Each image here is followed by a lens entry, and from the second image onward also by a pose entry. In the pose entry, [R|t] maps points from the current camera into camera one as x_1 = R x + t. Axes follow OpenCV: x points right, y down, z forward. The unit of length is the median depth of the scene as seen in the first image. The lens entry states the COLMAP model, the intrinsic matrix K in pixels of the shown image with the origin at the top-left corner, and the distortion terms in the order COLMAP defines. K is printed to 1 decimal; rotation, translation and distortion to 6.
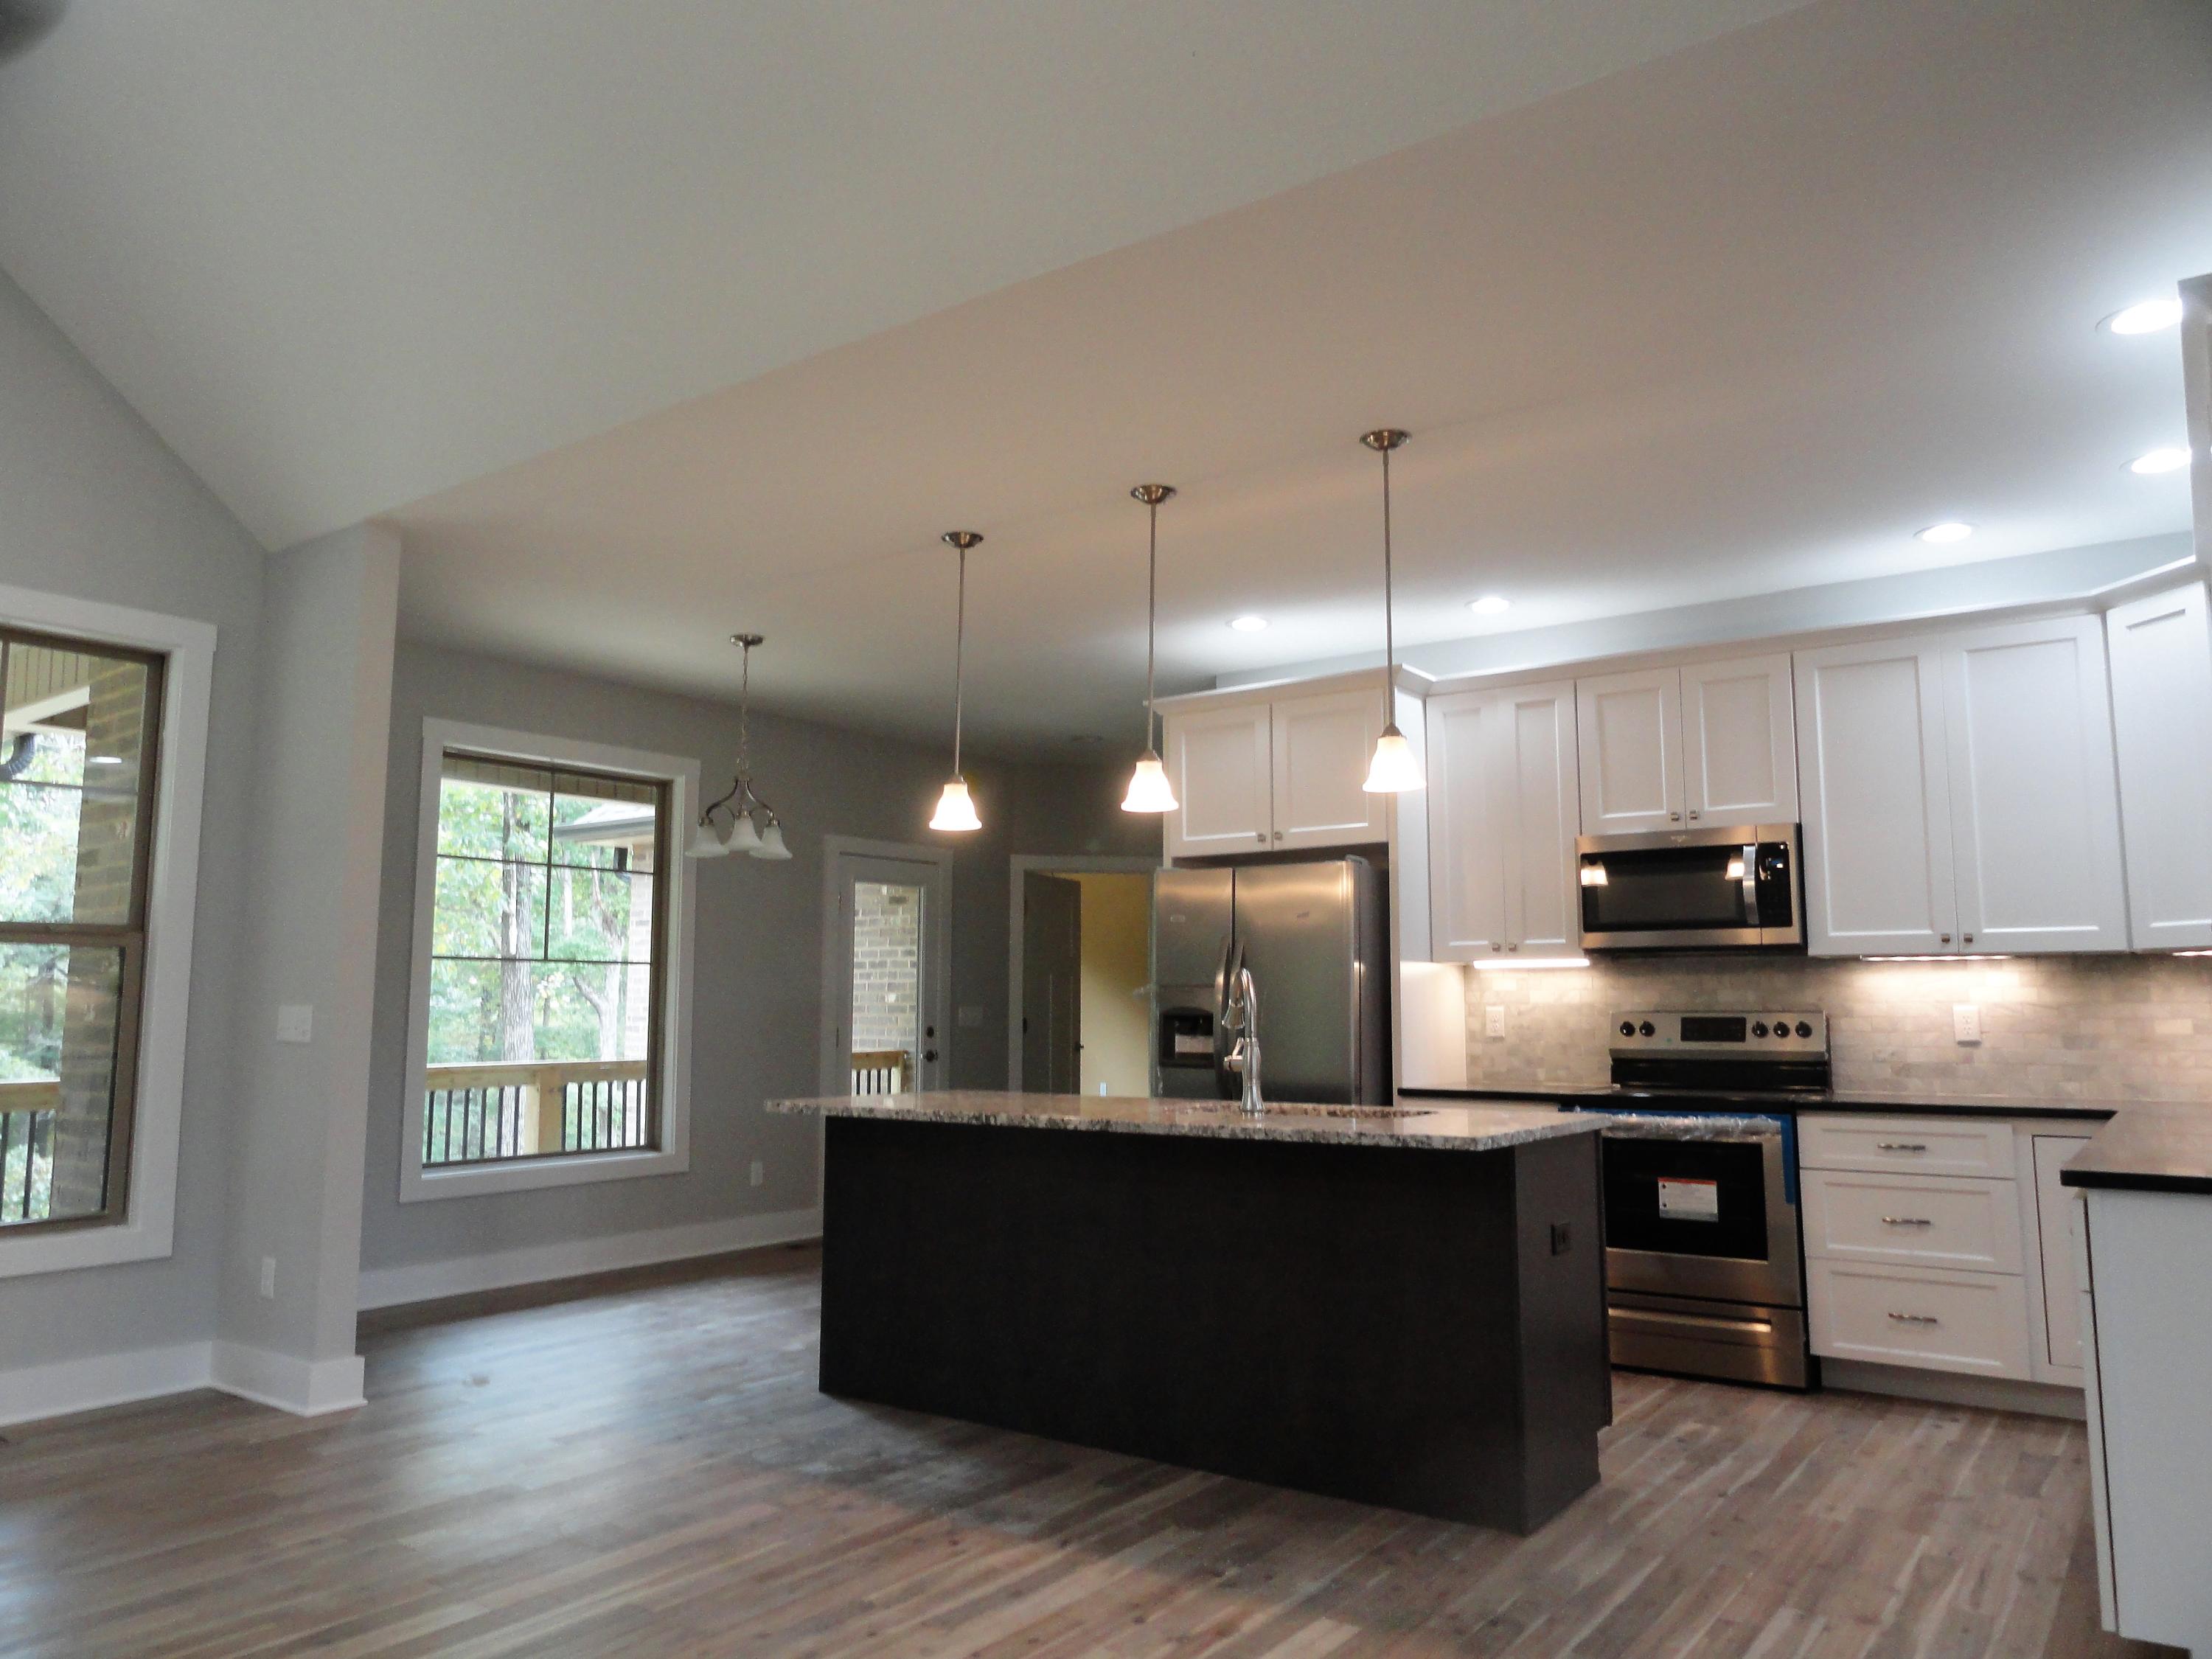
lens RADIAL K [[1548.0, 0, 1106.0], [0, 1548.0, 829.5], [0, 0, 1]] dist [0.001304, 0.005674]
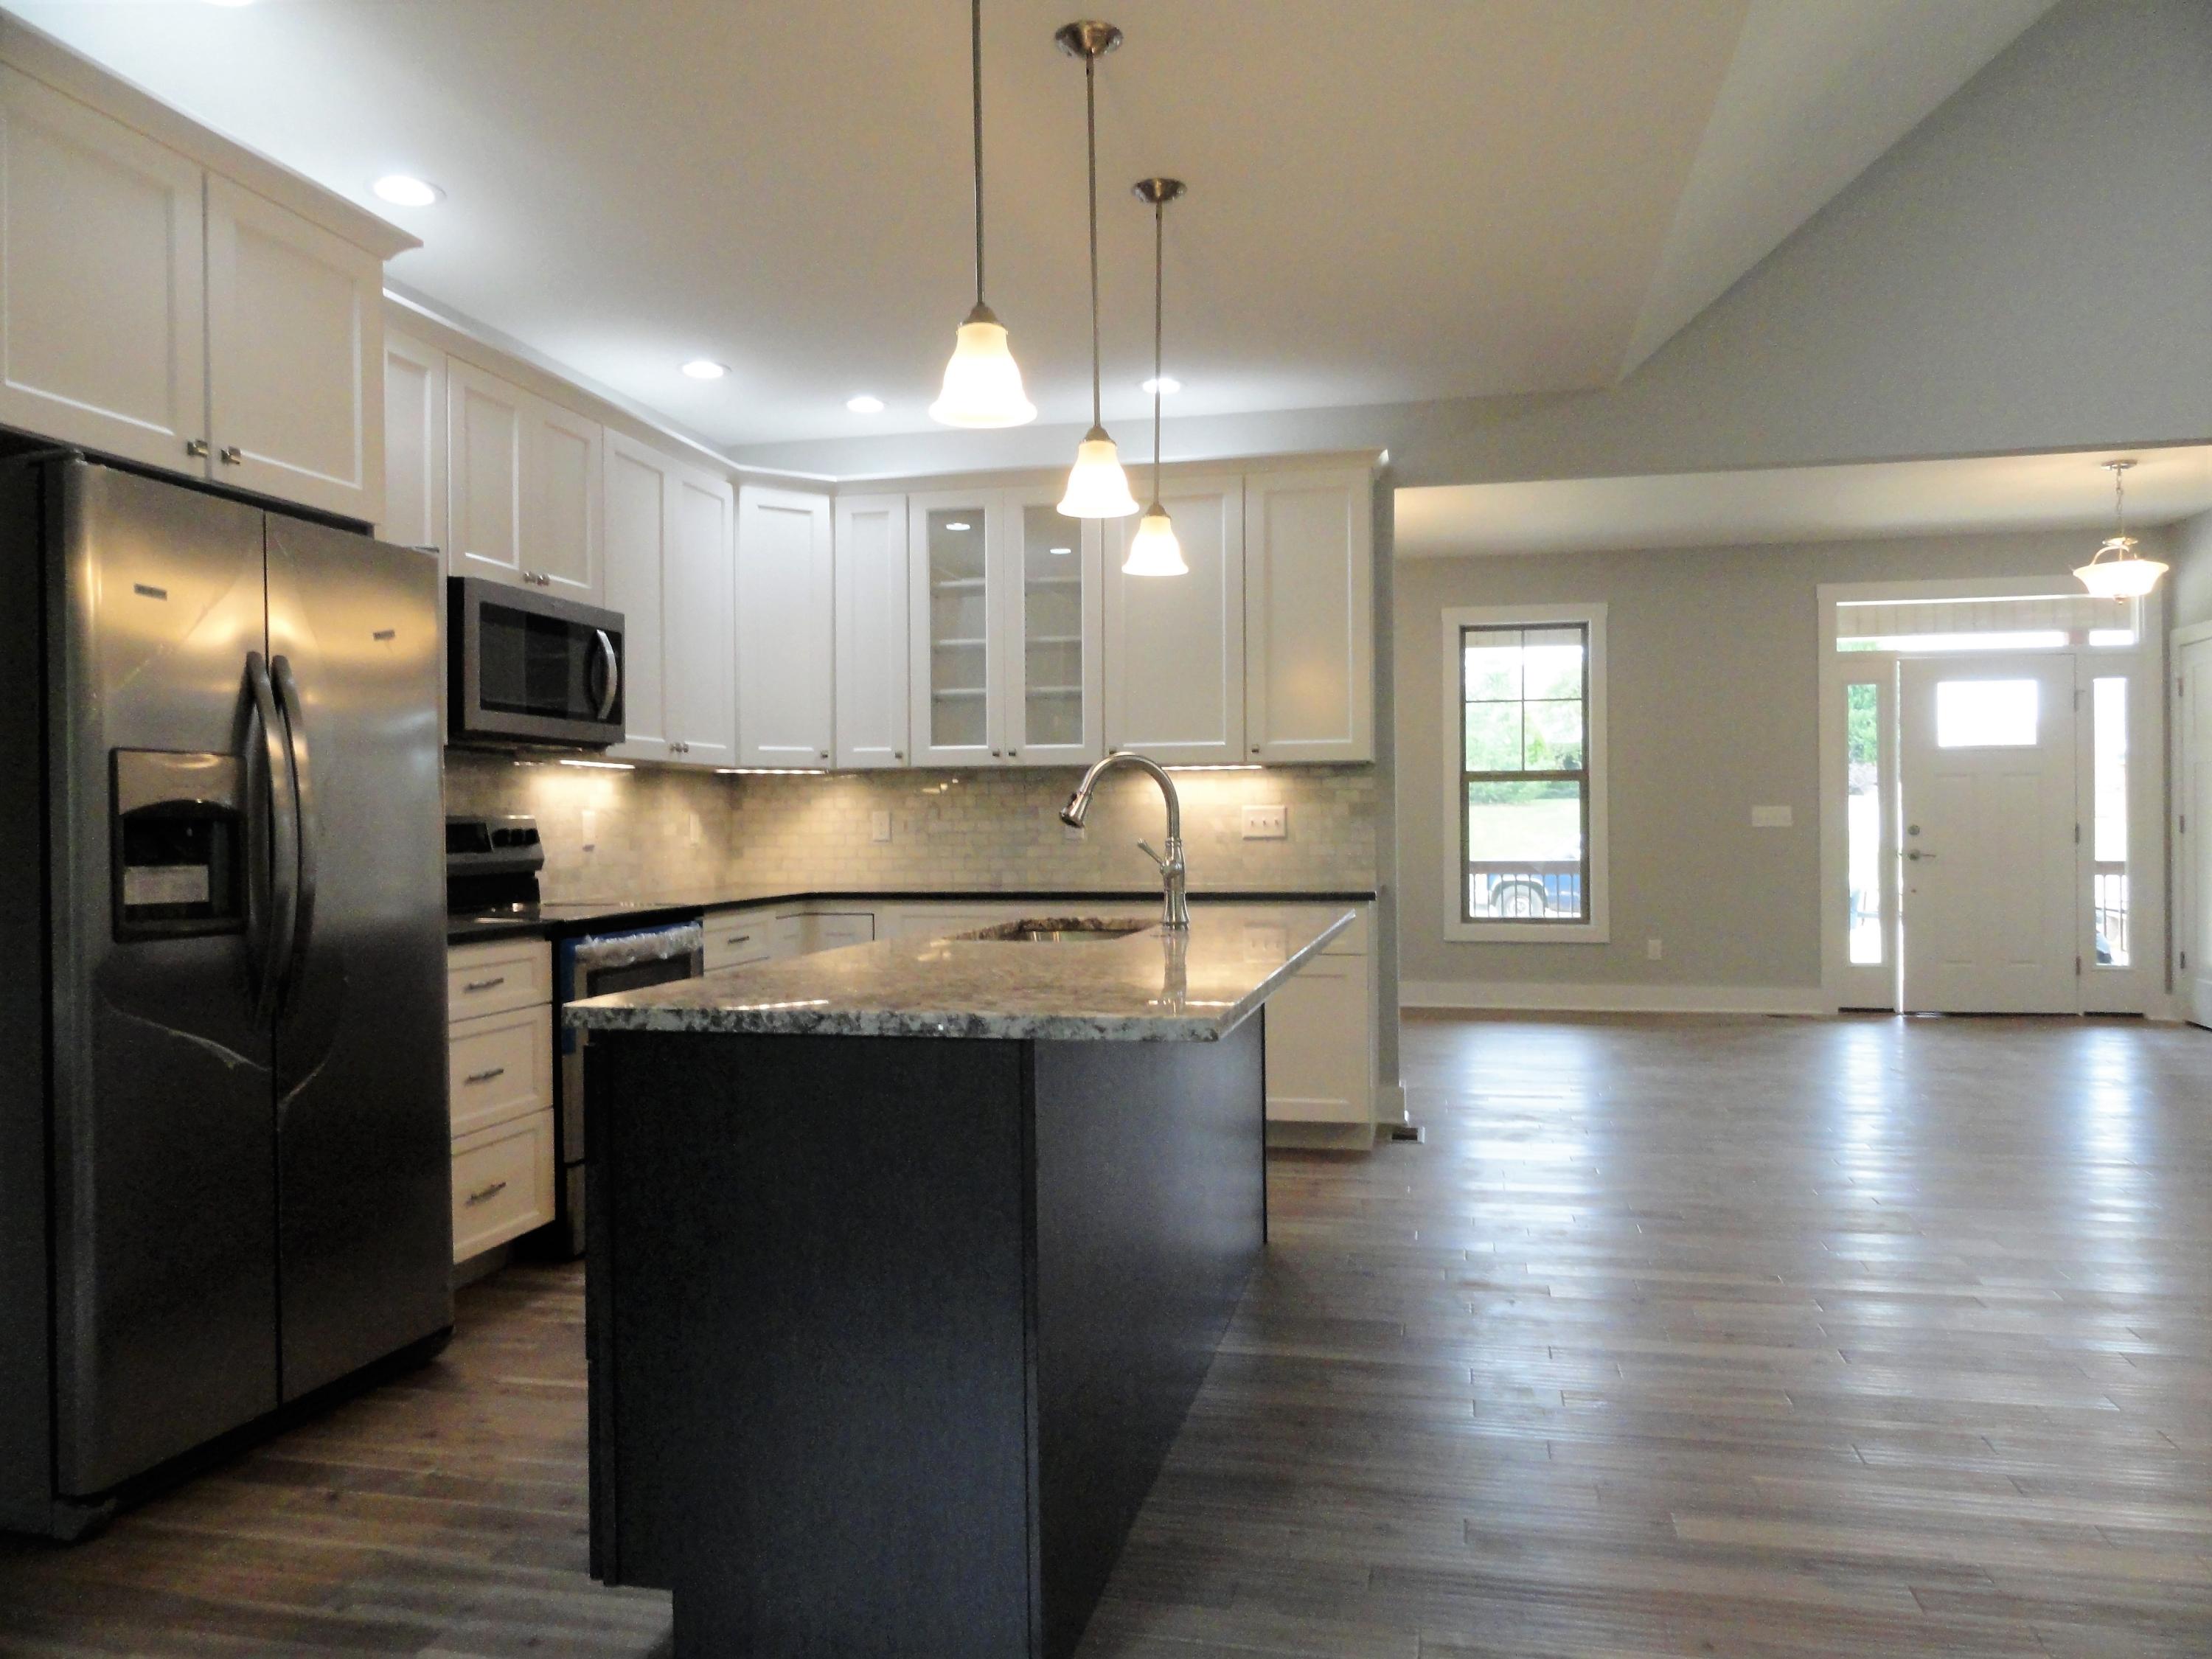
lens RADIAL K [[1537.7, 0, 1106.0], [0, 1537.7, 829.5], [0, 0, 1]] dist [-0.003340, 0.001376]
pose [[-0.402824, -0.002742, 0.915273, -0.560296], [-0.097789, 0.994401, -0.040059, 0.144042], [-0.910039, -0.105641, -0.400836, 1.184604]]
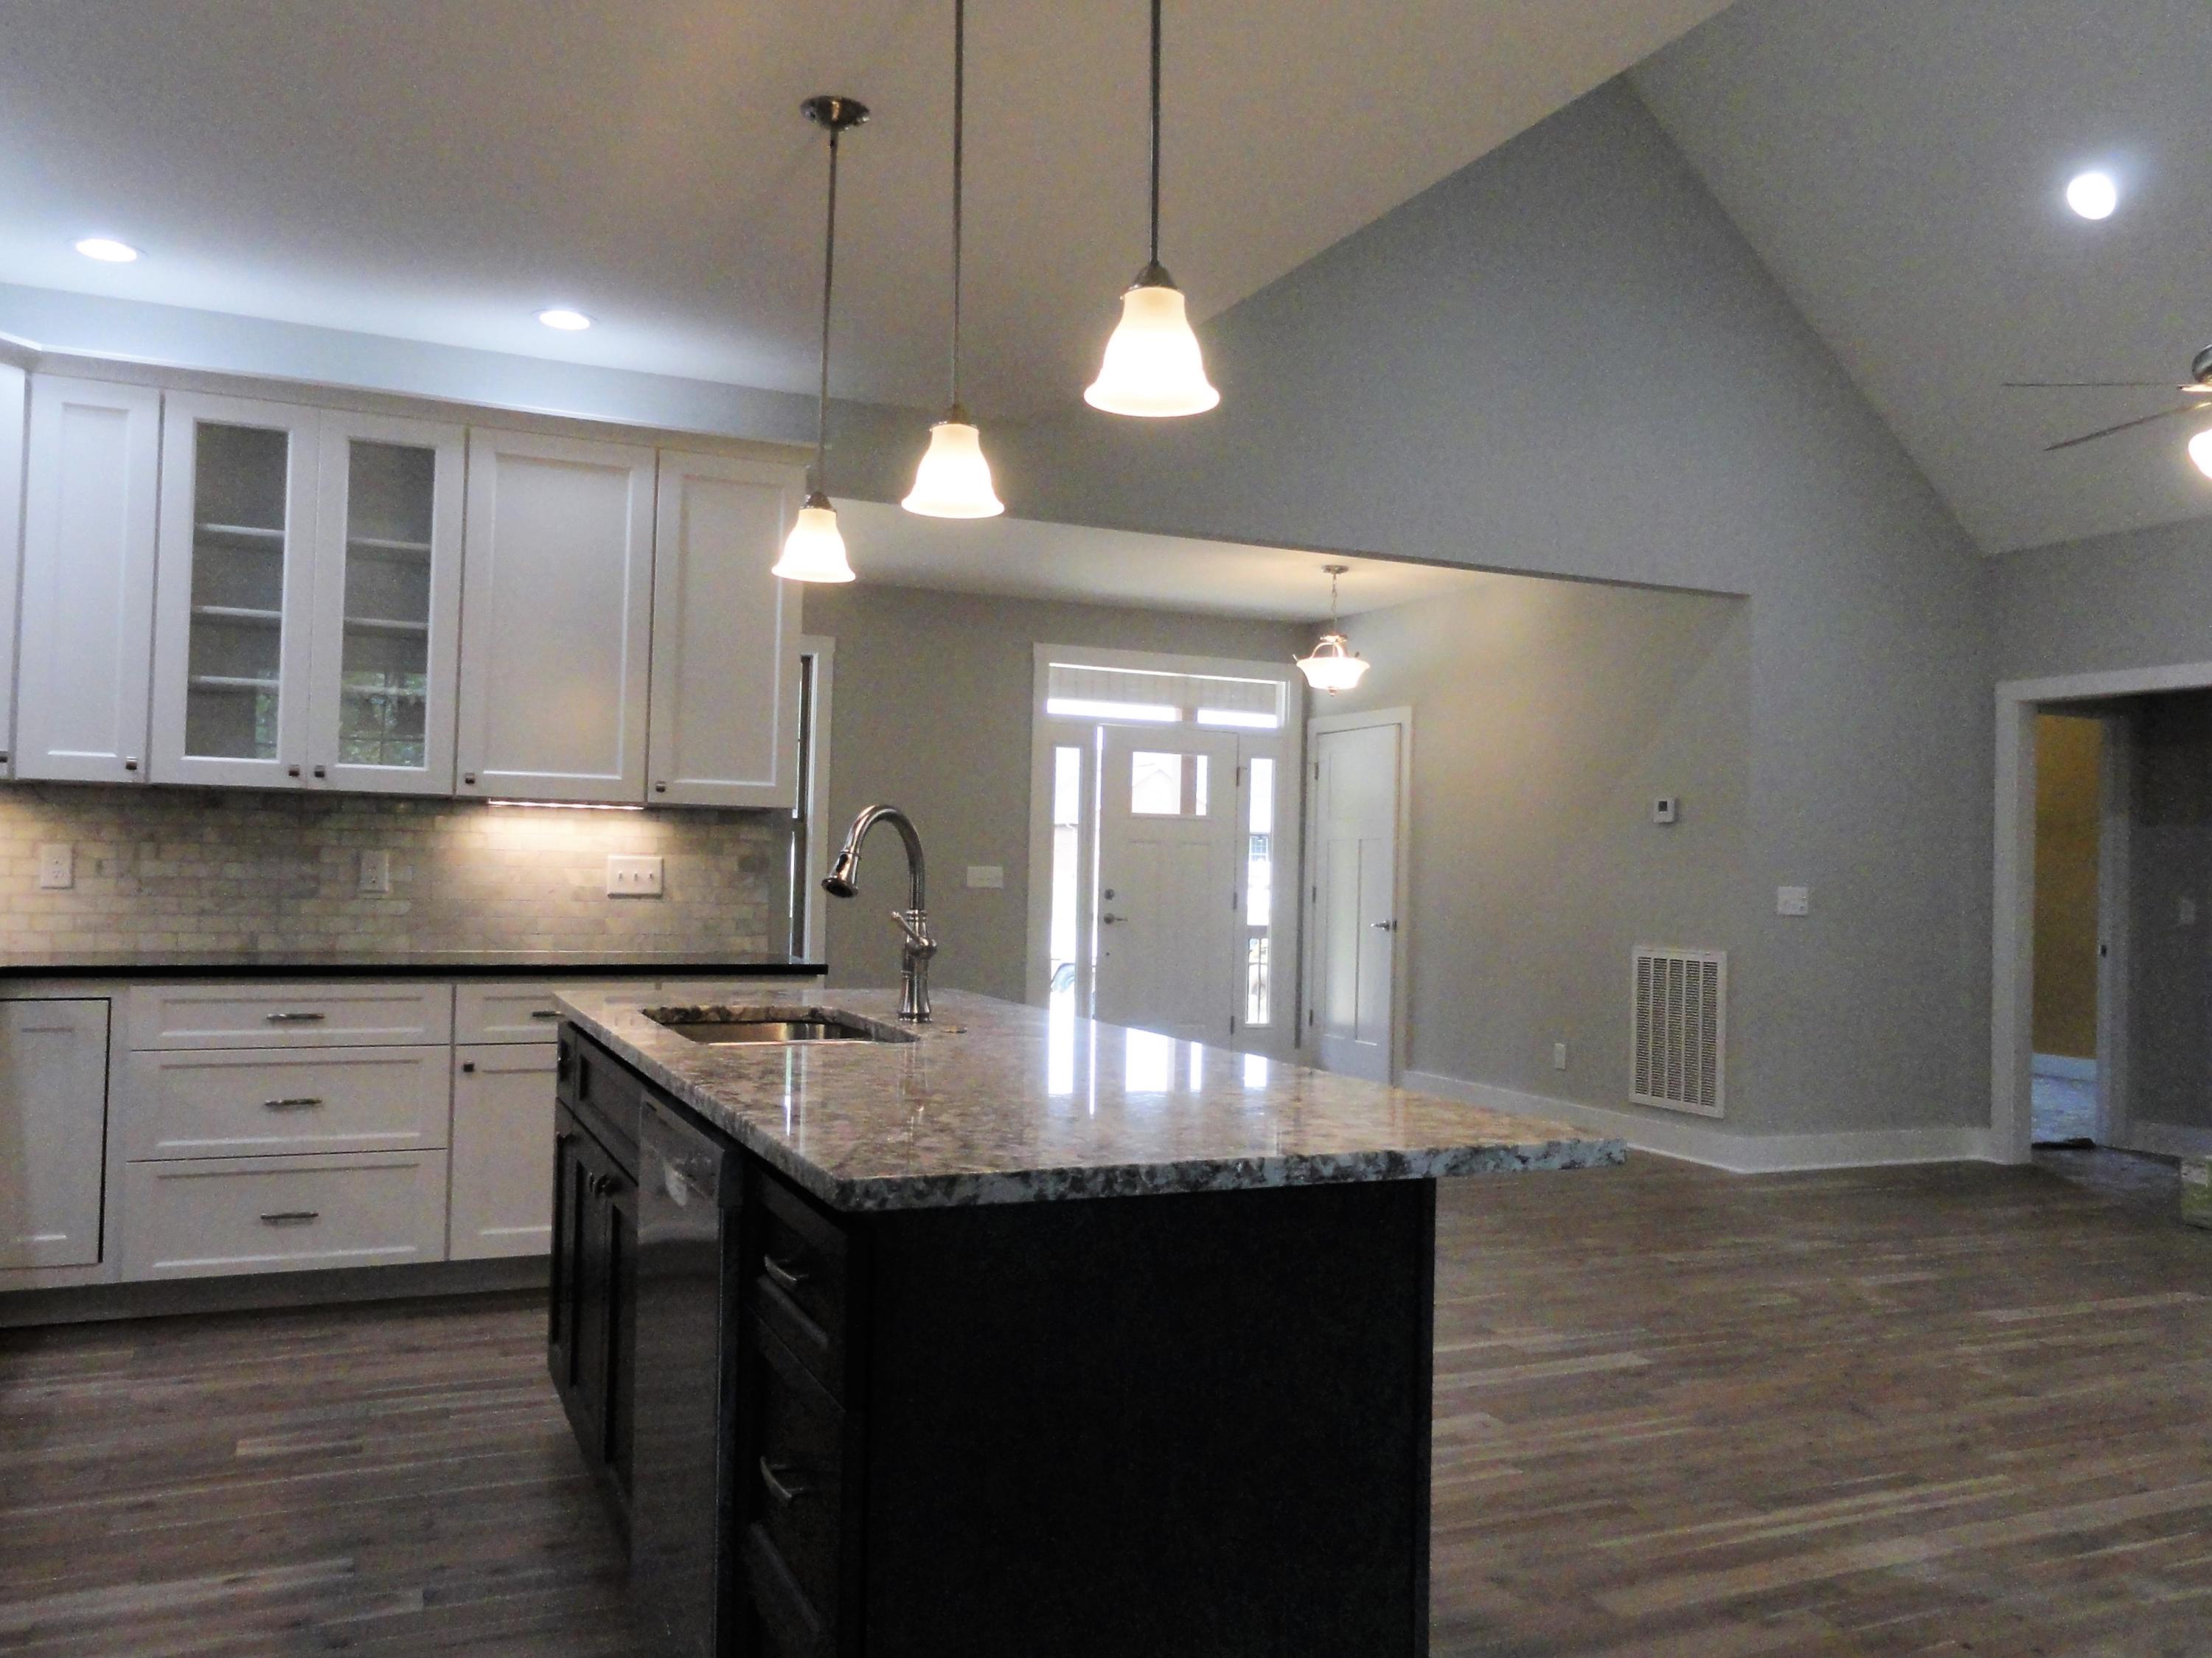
lens RADIAL K [[1755.0, 0, 1106.0], [0, 1755.0, 829.0], [0, 0, 1]] dist [-0.003676, 0.007005]
pose [[-0.872280, -0.010042, 0.488903, -0.307809], [-0.080943, 0.988962, -0.124103, 0.162667], [-0.482261, -0.147826, -0.863465, 1.415869]]
